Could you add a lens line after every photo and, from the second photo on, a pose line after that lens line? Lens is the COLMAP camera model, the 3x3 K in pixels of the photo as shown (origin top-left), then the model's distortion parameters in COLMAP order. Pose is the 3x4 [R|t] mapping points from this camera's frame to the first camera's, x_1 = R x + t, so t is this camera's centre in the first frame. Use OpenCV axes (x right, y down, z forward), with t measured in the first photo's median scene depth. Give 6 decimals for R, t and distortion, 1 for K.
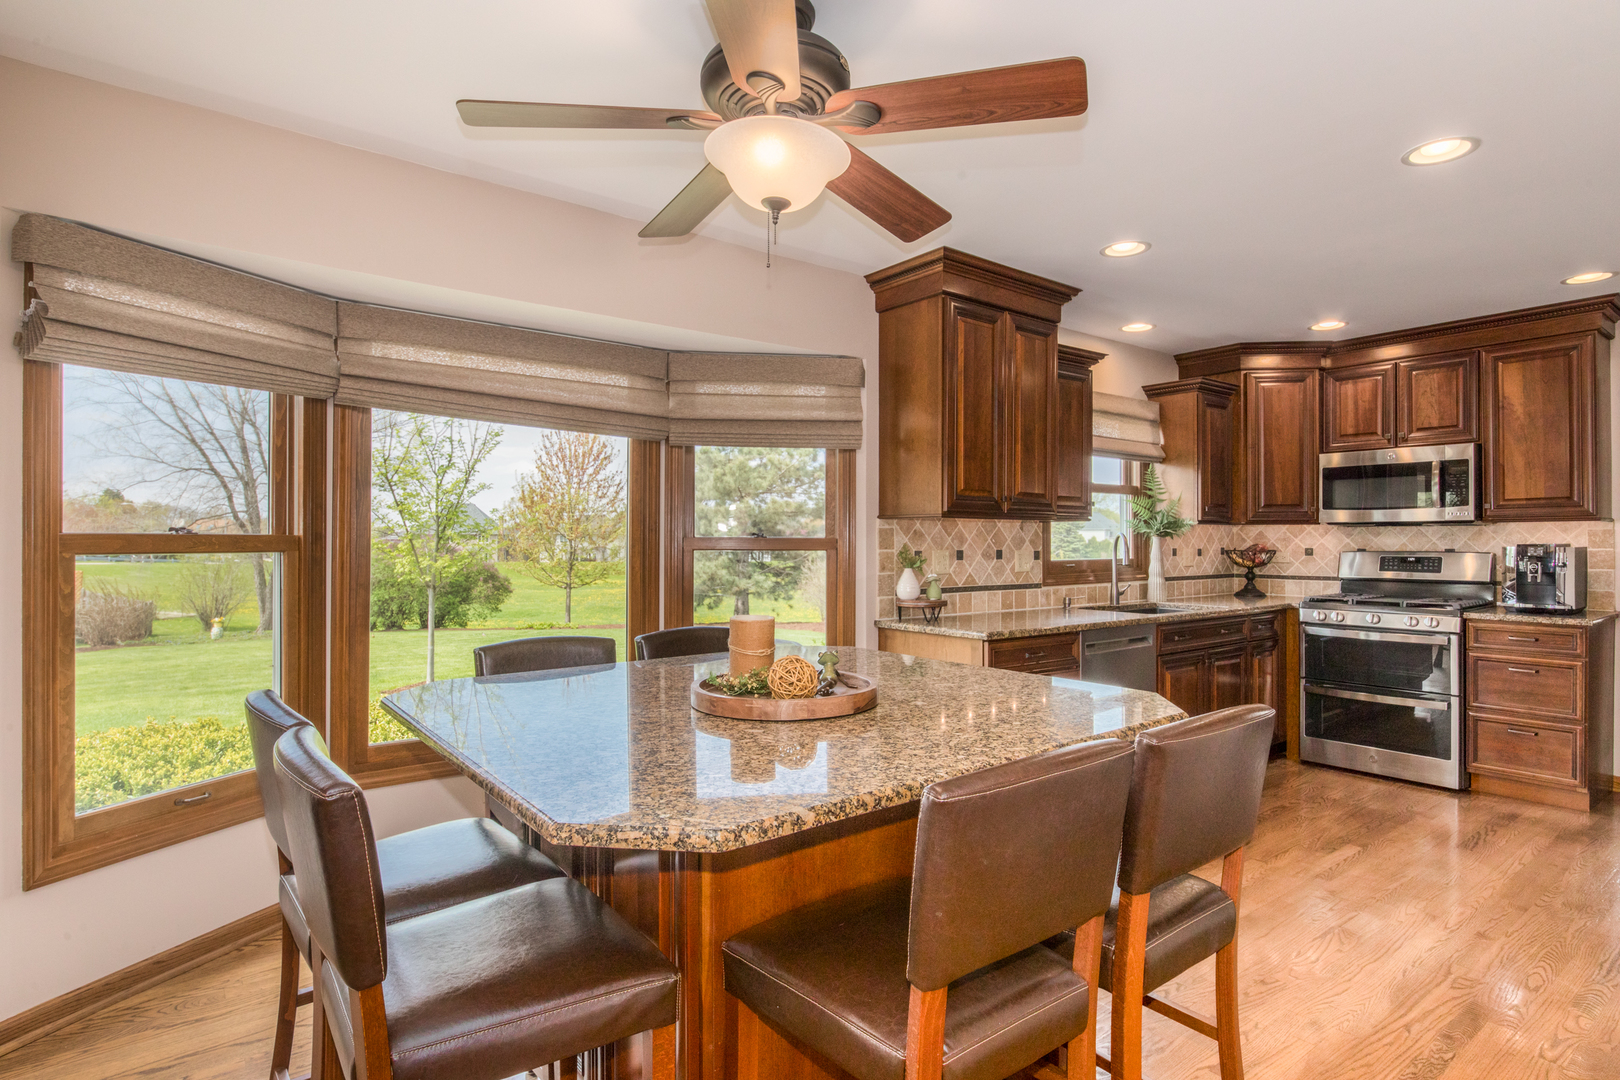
lens RADIAL K [[834.8, 0, 810.0], [0, 834.8, 540.0], [0, 0, 1]] dist [-0.000583, -0.000086]
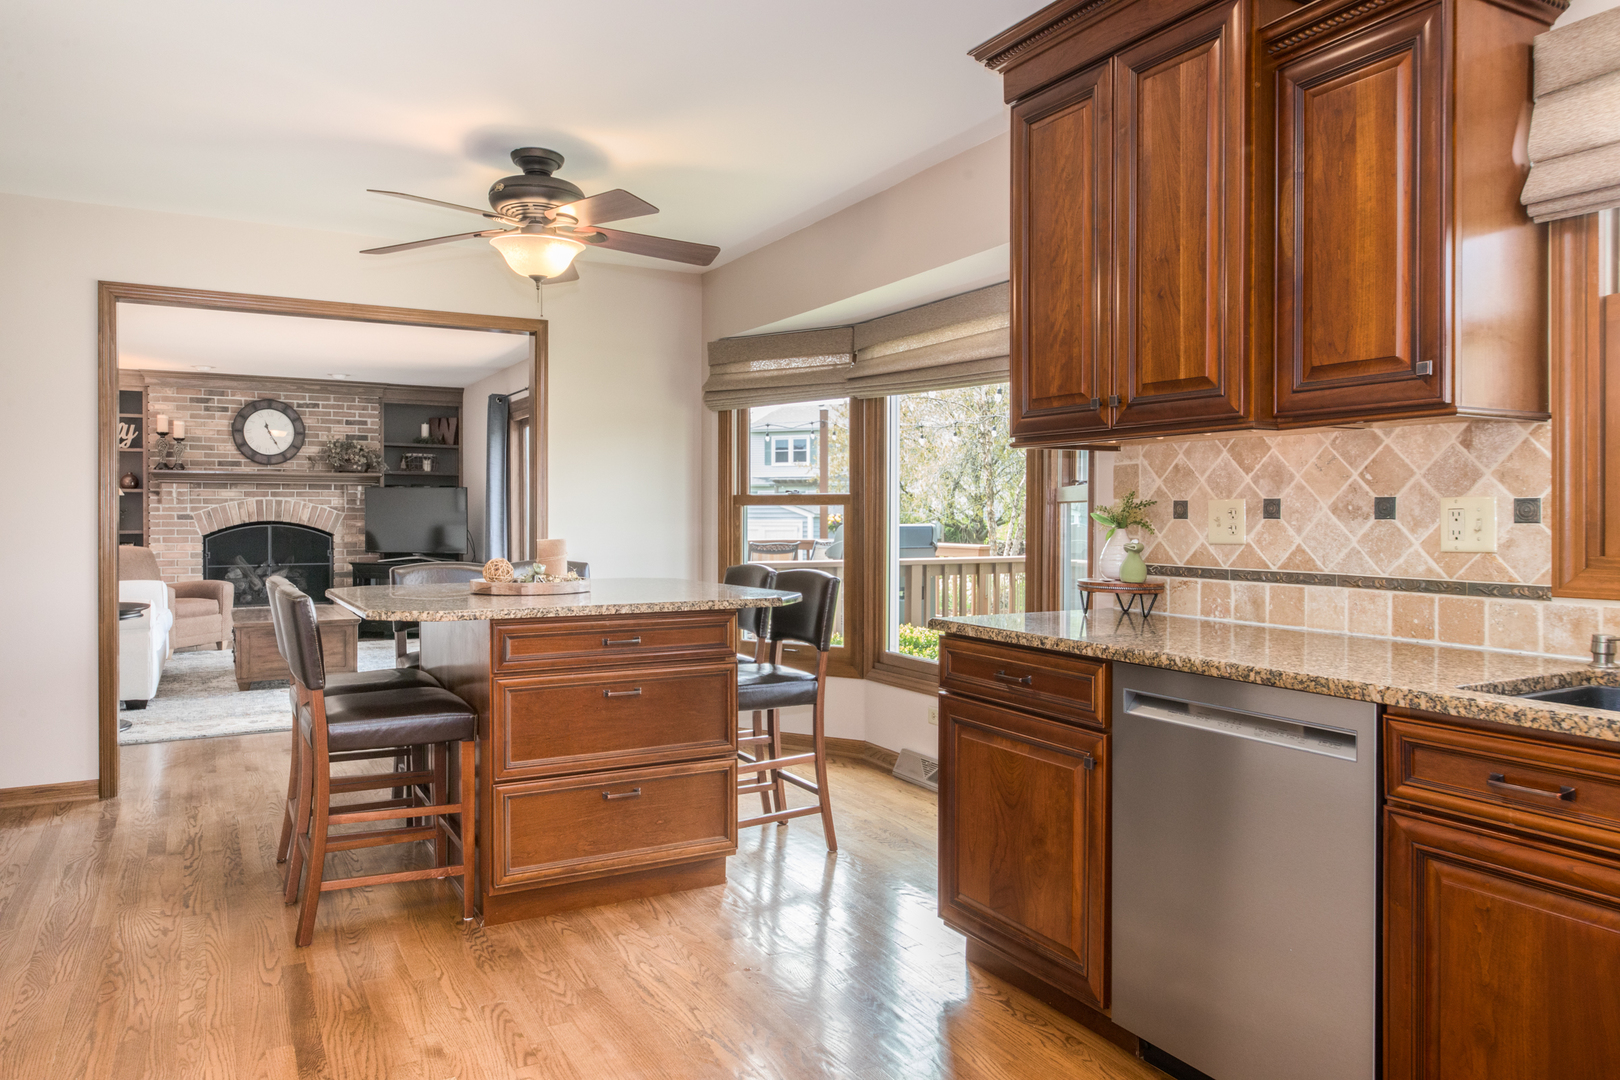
lens RADIAL K [[1115.3, 0, 809.6], [0, 1115.3, 522.5], [0, 0, 1]] dist [-0.003179, 0.027484]
pose [[-0.132372, 0.007087, -0.991175, 0.852963], [0.004357, 0.999969, 0.006568, 0.020030], [0.991190, -0.003450, -0.132399, 0.787738]]
